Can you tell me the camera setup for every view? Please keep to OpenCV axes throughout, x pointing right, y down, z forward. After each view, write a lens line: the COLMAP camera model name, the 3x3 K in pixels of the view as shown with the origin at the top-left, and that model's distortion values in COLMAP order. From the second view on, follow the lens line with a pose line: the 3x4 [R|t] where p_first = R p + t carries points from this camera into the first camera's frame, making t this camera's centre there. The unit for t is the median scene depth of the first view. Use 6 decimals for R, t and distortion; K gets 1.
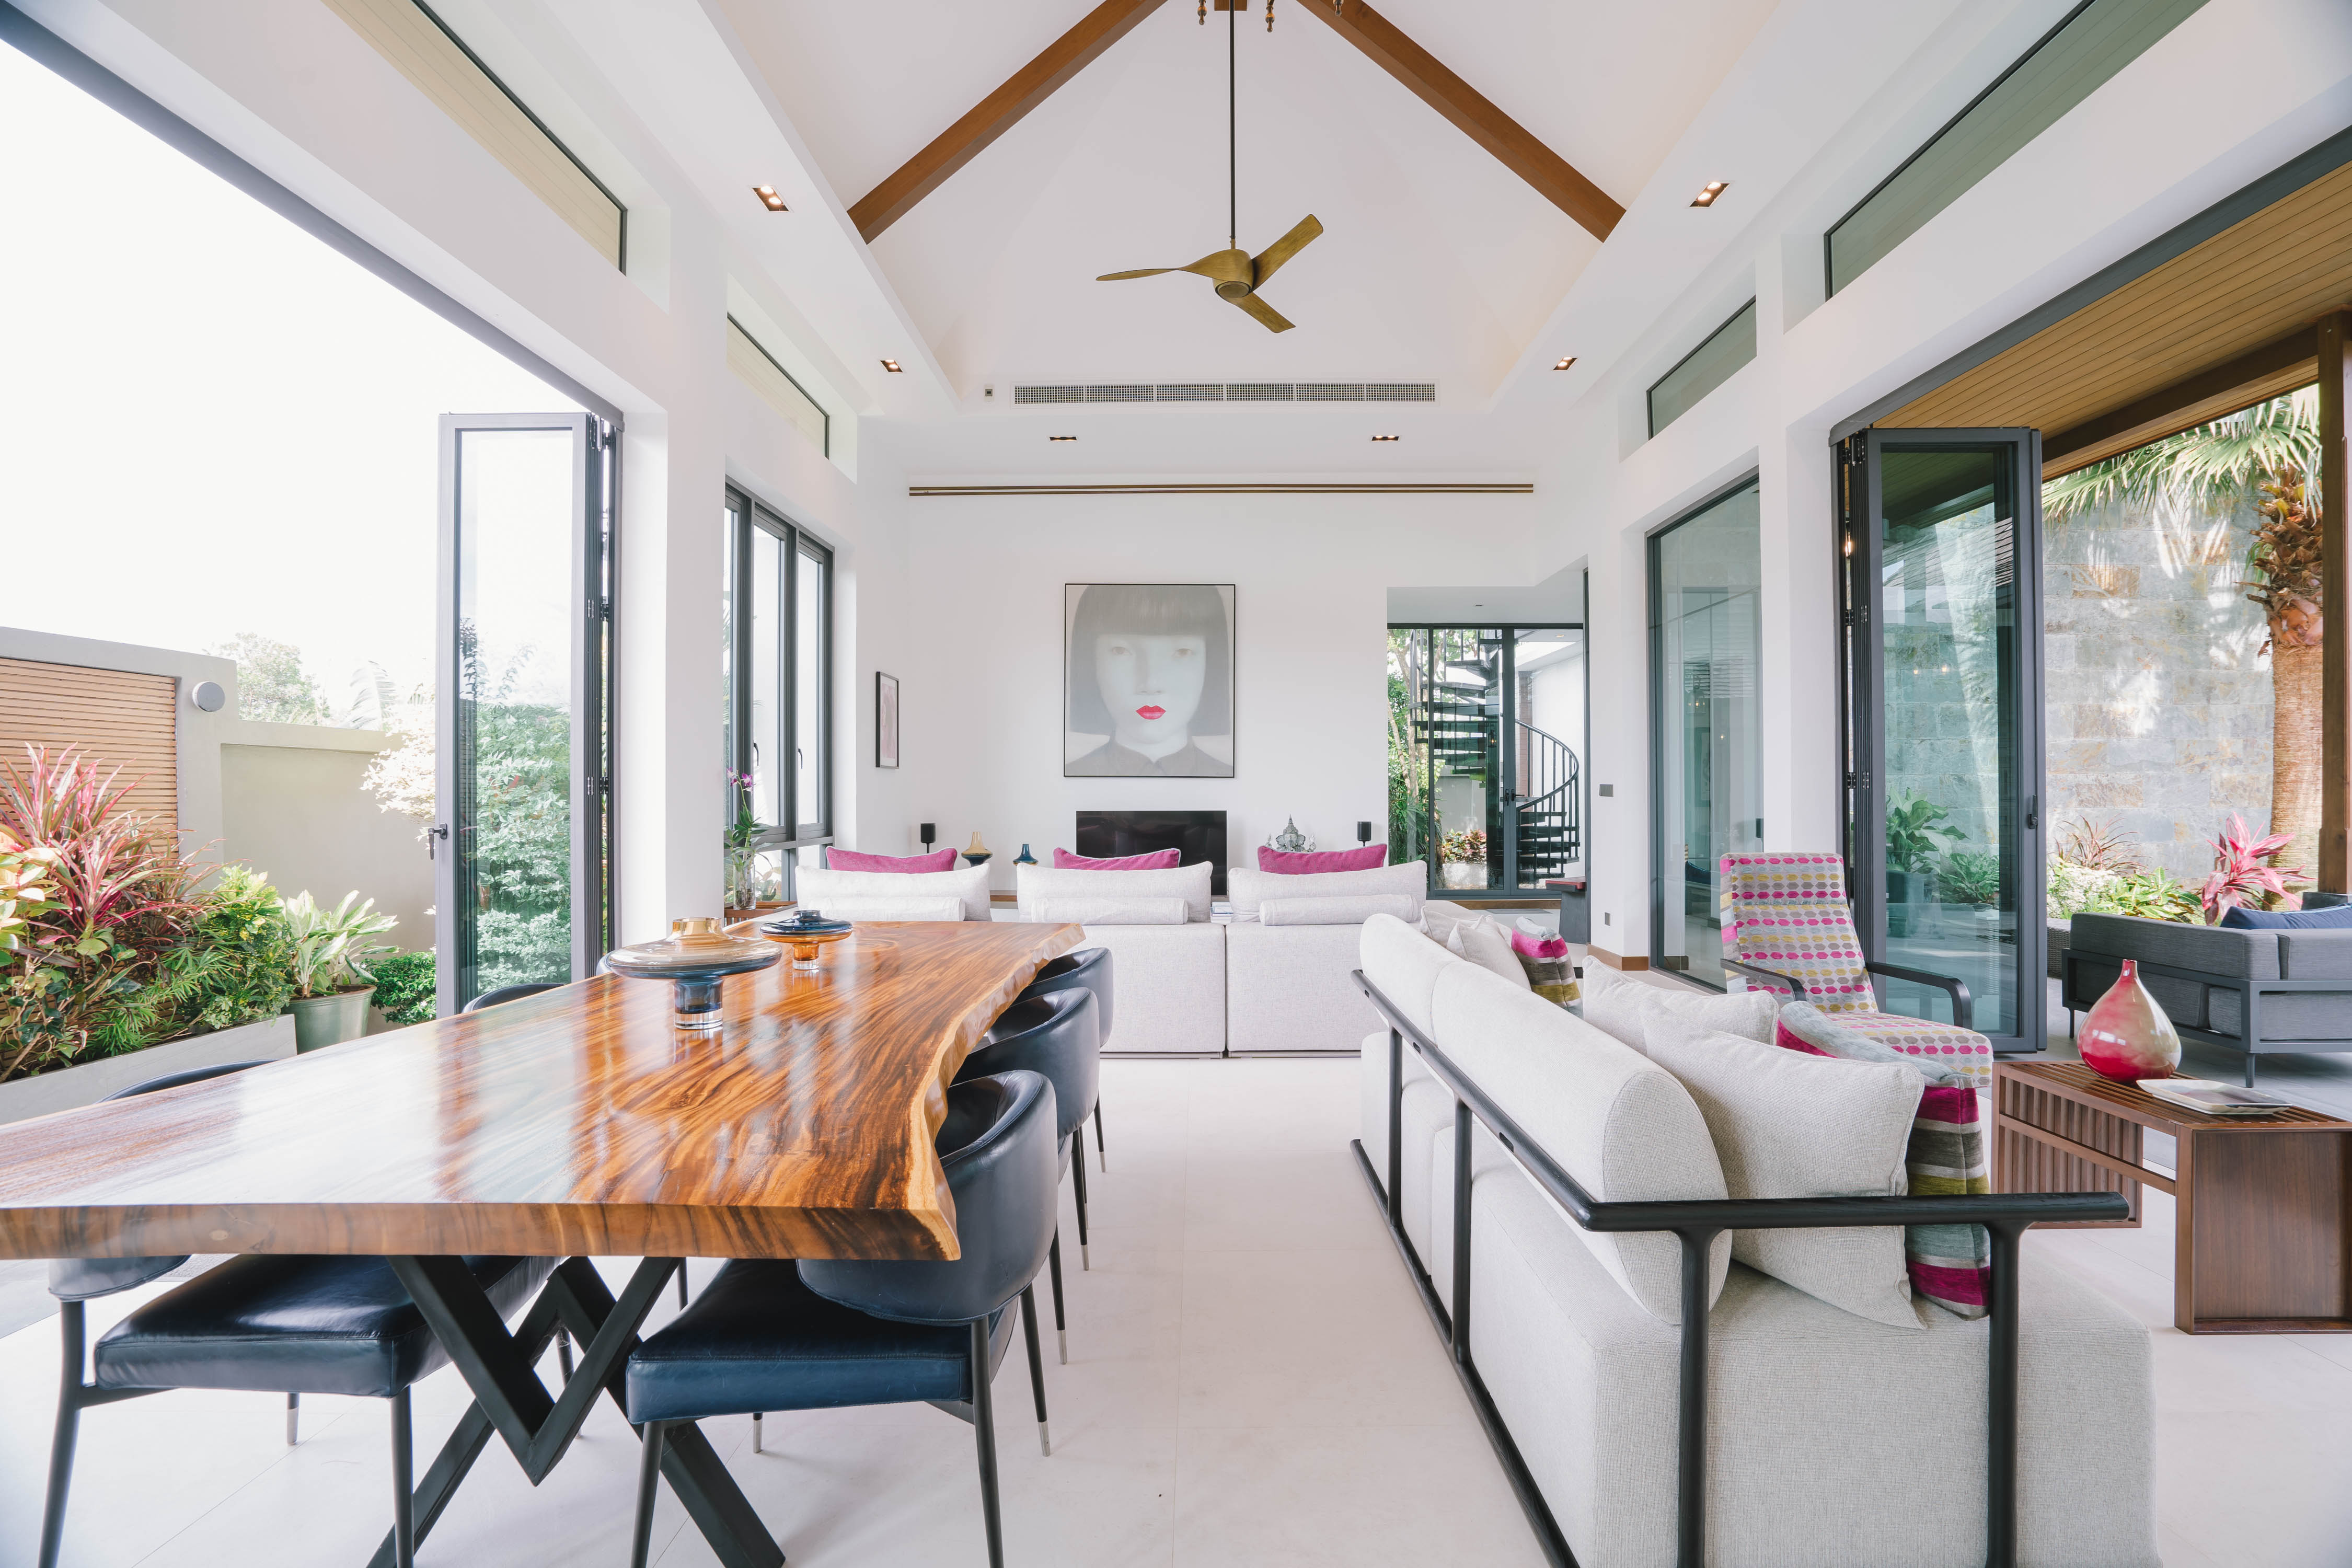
lens RADIAL K [[1088.7, 0, 1176.0], [0, 1088.7, 784.0], [0, 0, 1]] dist [-0.056298, 0.024510]
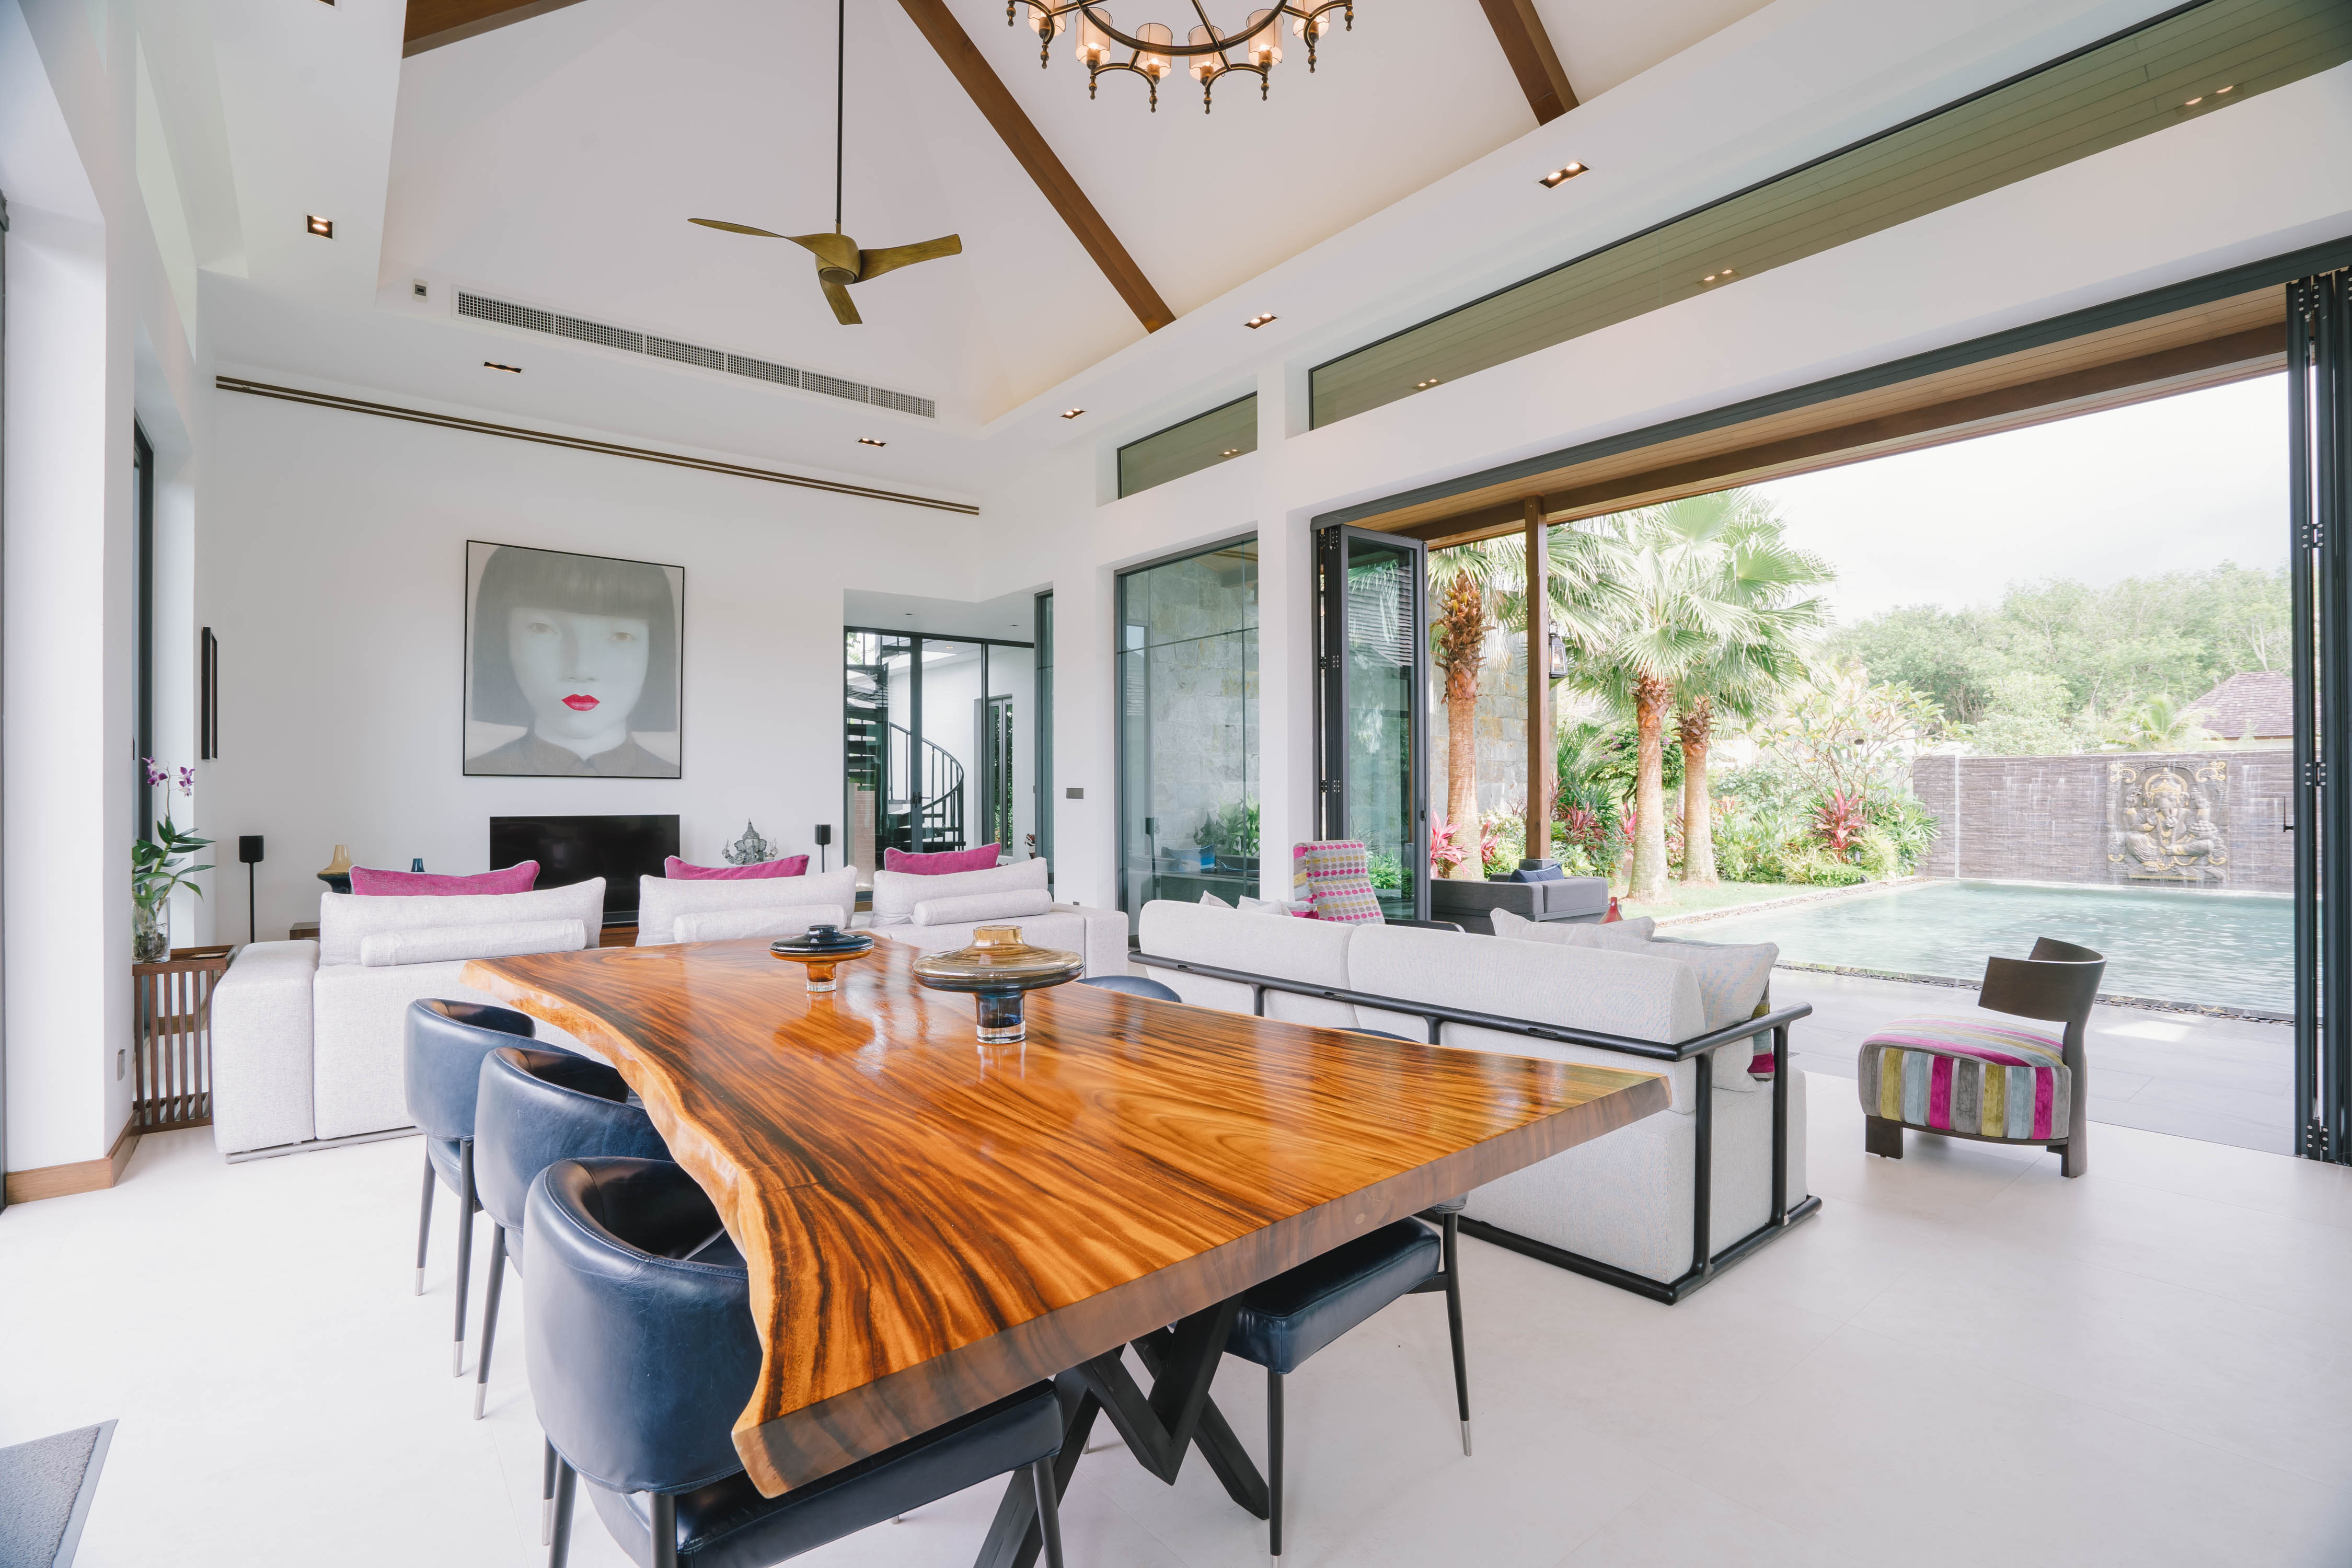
lens RADIAL K [[1096.0, 0, 1183.7], [0, 1096.0, 790.8], [0, 0, 1]] dist [-0.052815, 0.026900]
pose [[0.774898, 0.002892, 0.632079, -0.201161], [-0.005515, 0.999982, 0.002186, 0.000009], [-0.632062, -0.005180, 0.774901, 0.030346]]
